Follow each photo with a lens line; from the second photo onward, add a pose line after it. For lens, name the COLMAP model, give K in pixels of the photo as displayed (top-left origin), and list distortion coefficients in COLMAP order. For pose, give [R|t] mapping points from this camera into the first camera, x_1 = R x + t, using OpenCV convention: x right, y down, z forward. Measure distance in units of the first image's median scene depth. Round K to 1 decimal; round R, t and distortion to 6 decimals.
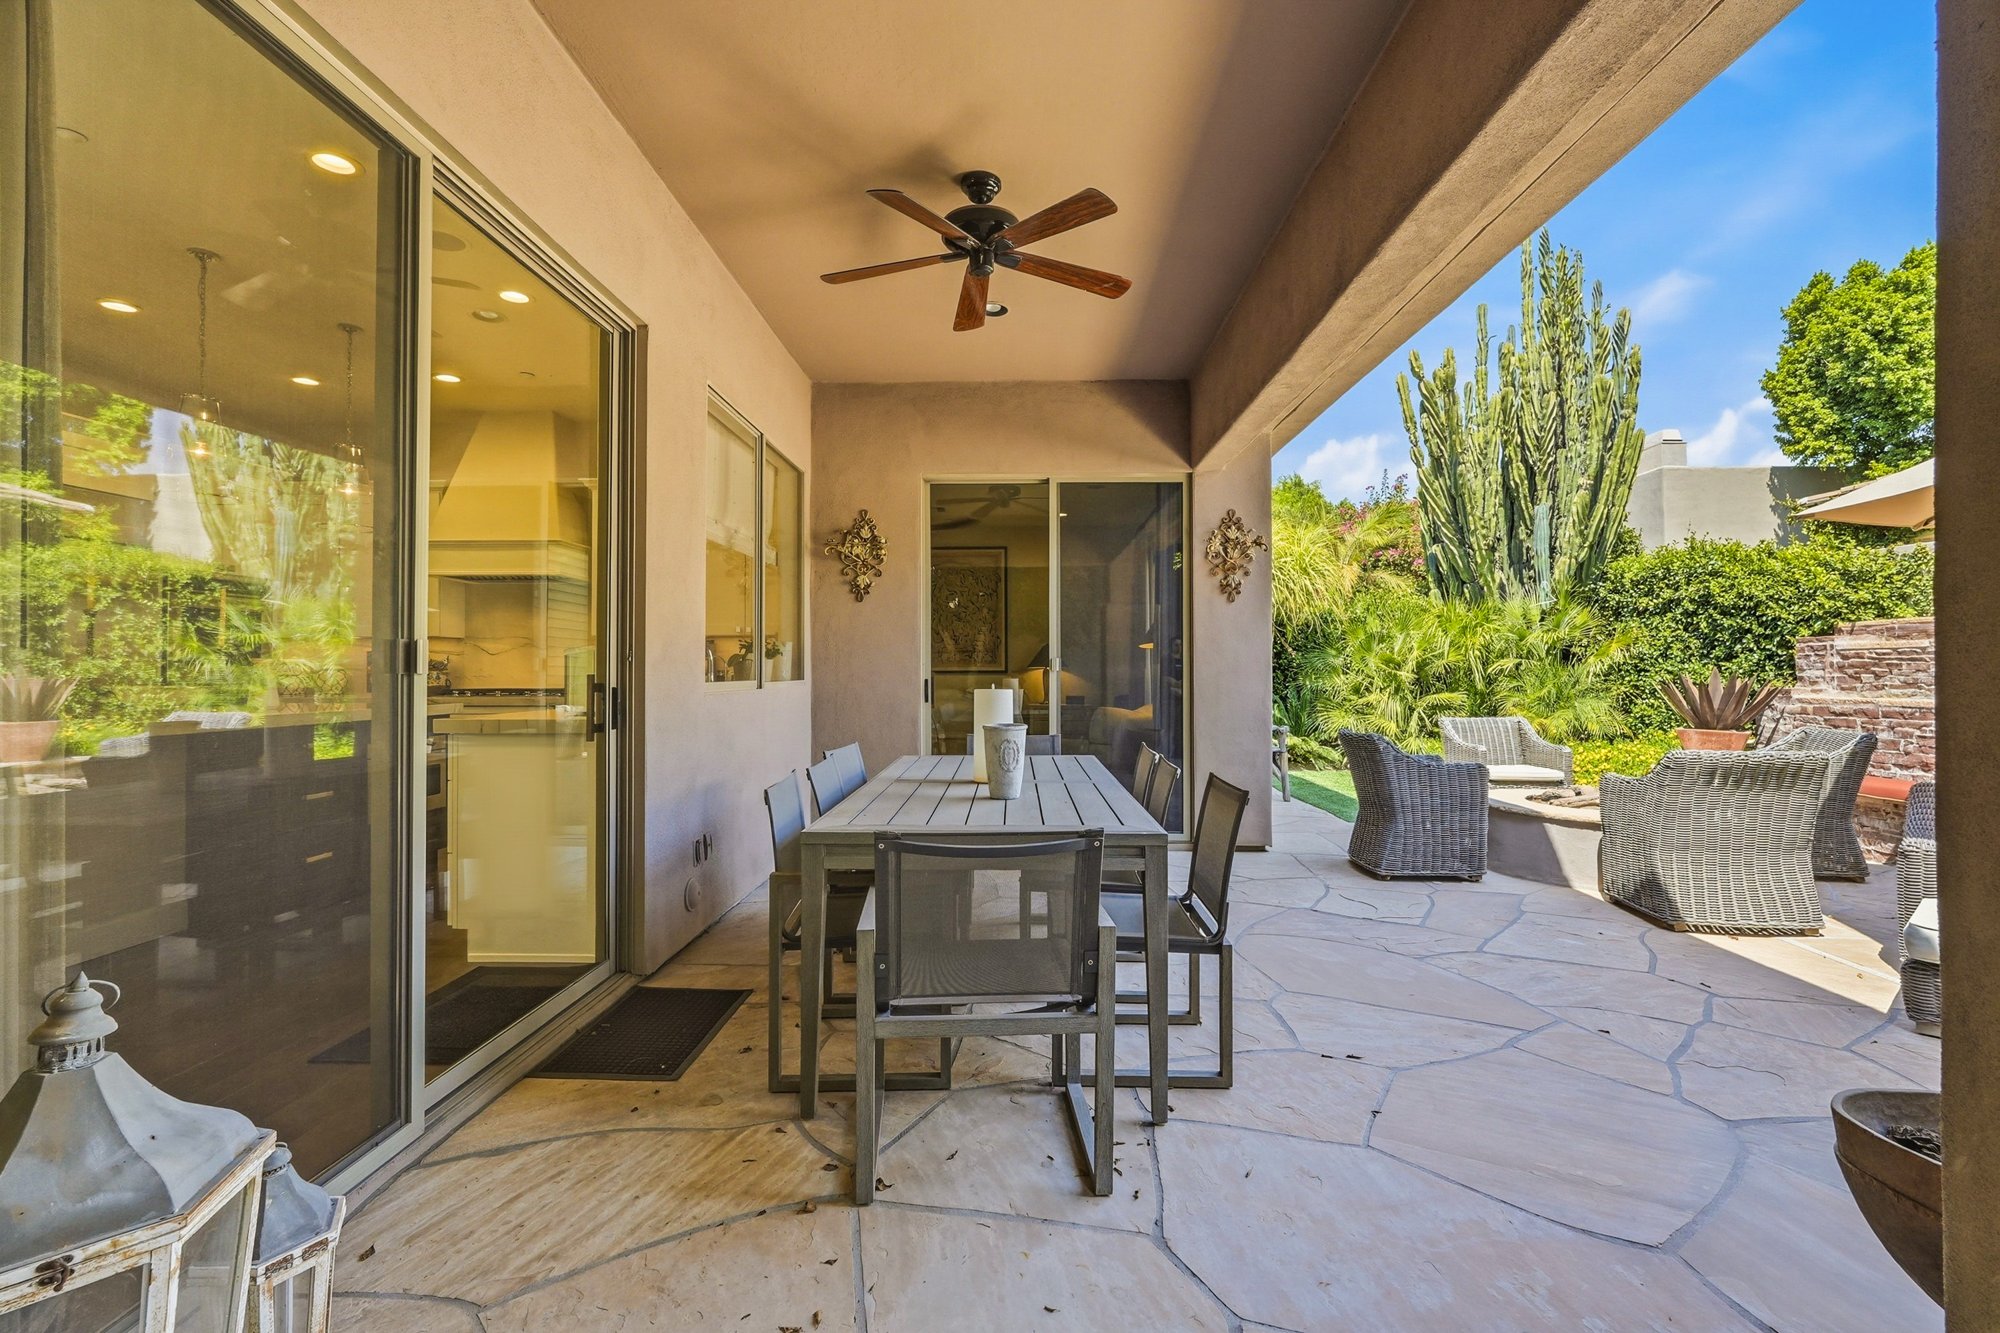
lens RADIAL K [[887.8, 0, 999.6], [0, 887.8, 666.8], [0, 0, 1]] dist [-0.000170, -0.000004]
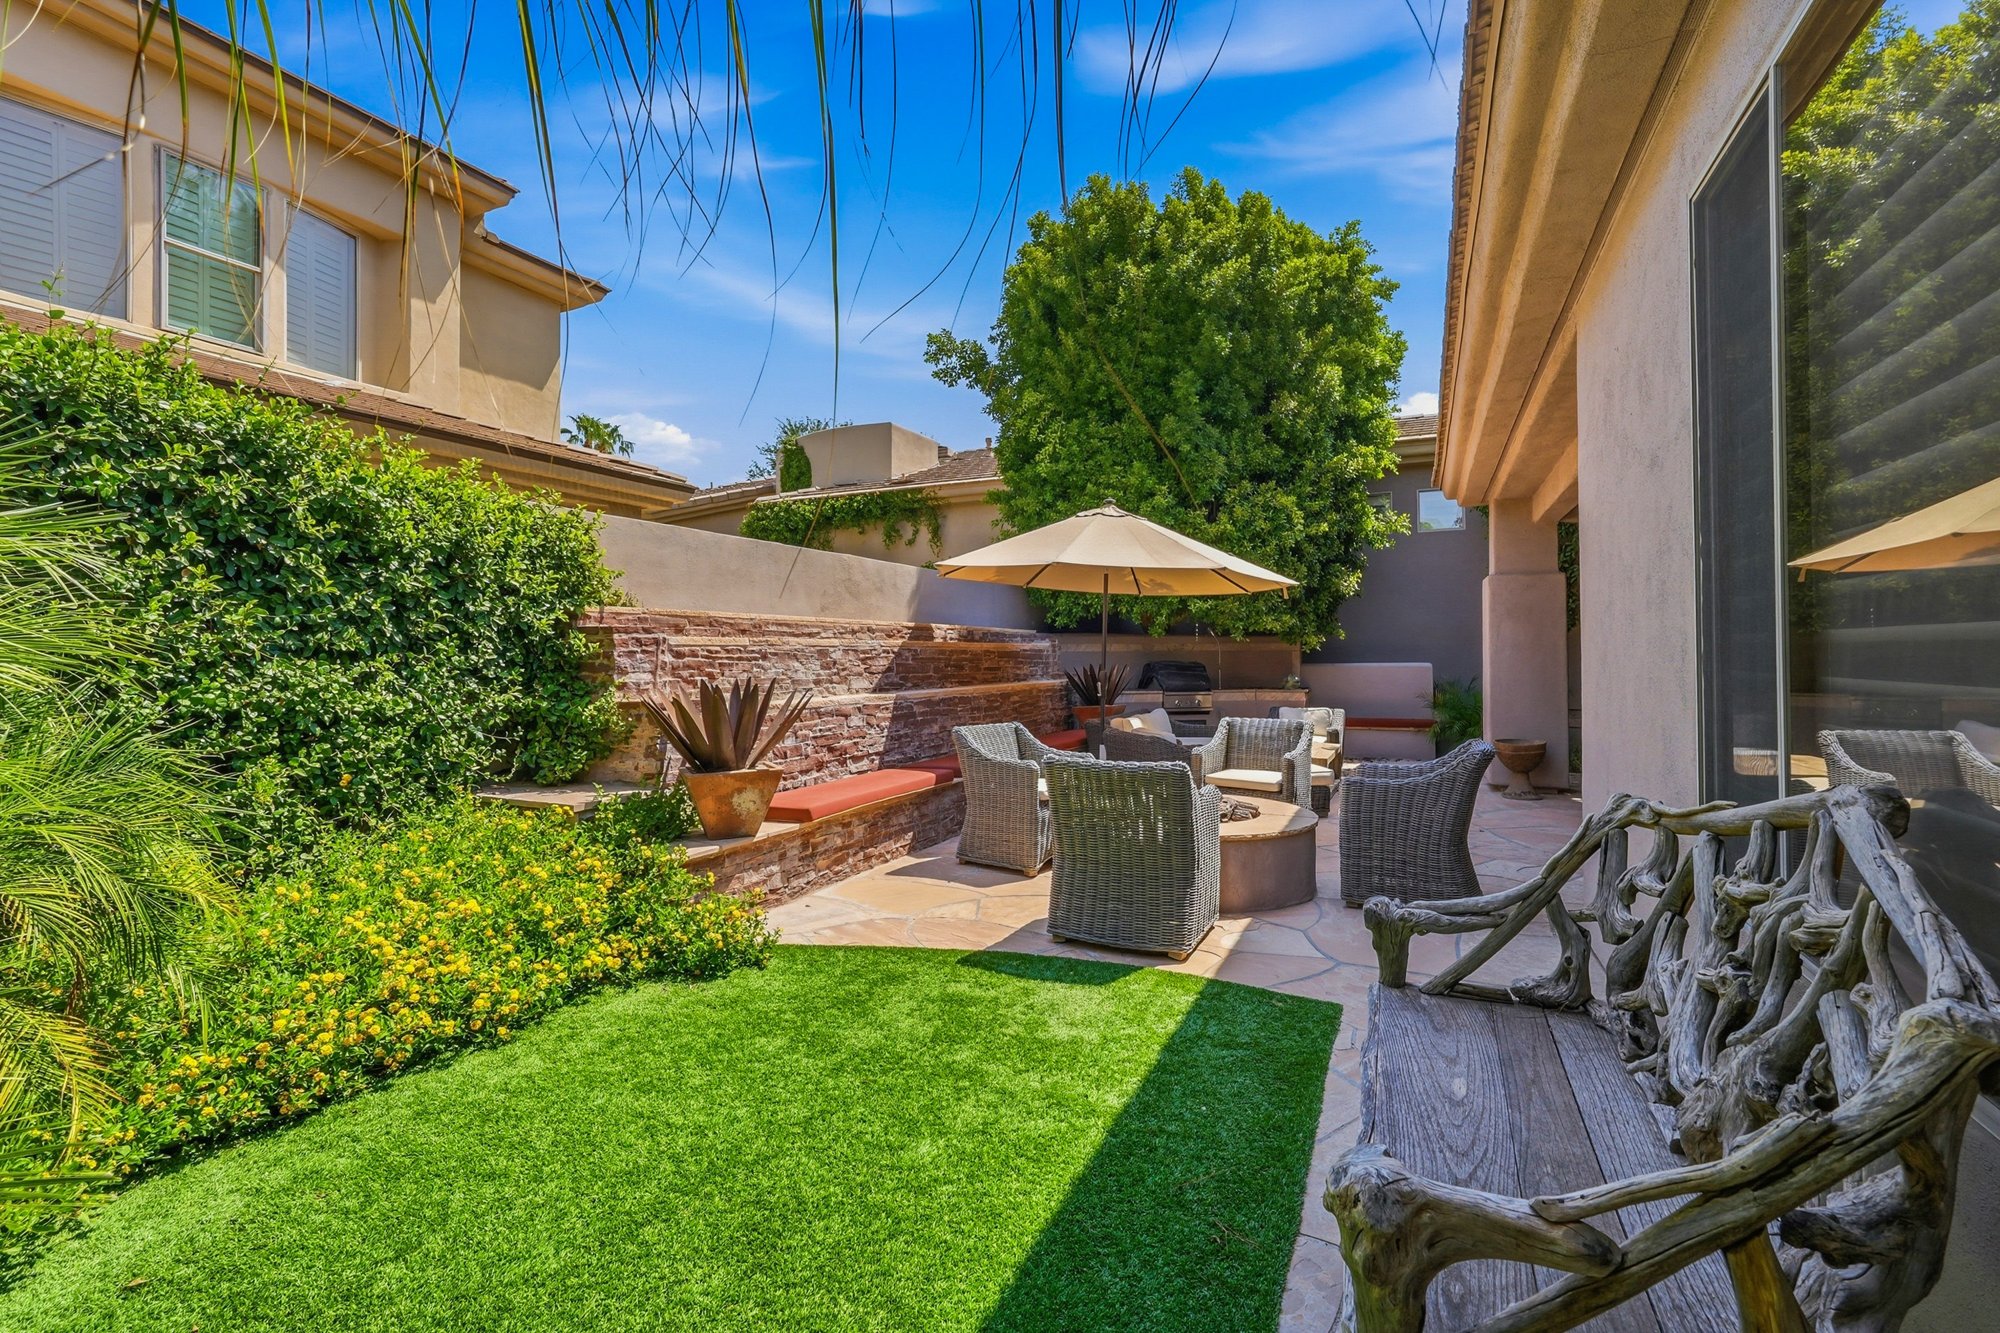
lens RADIAL K [[887.8, 0, 1001.5], [0, 887.8, 658.4], [0, 0, 1]] dist [-0.000170, -0.000004]
pose [[-0.913774, 0.001850, 0.406219, 0.388364], [0.000352, 0.999993, -0.003763, -0.005184], [-0.406223, -0.003296, -0.913768, 1.599494]]
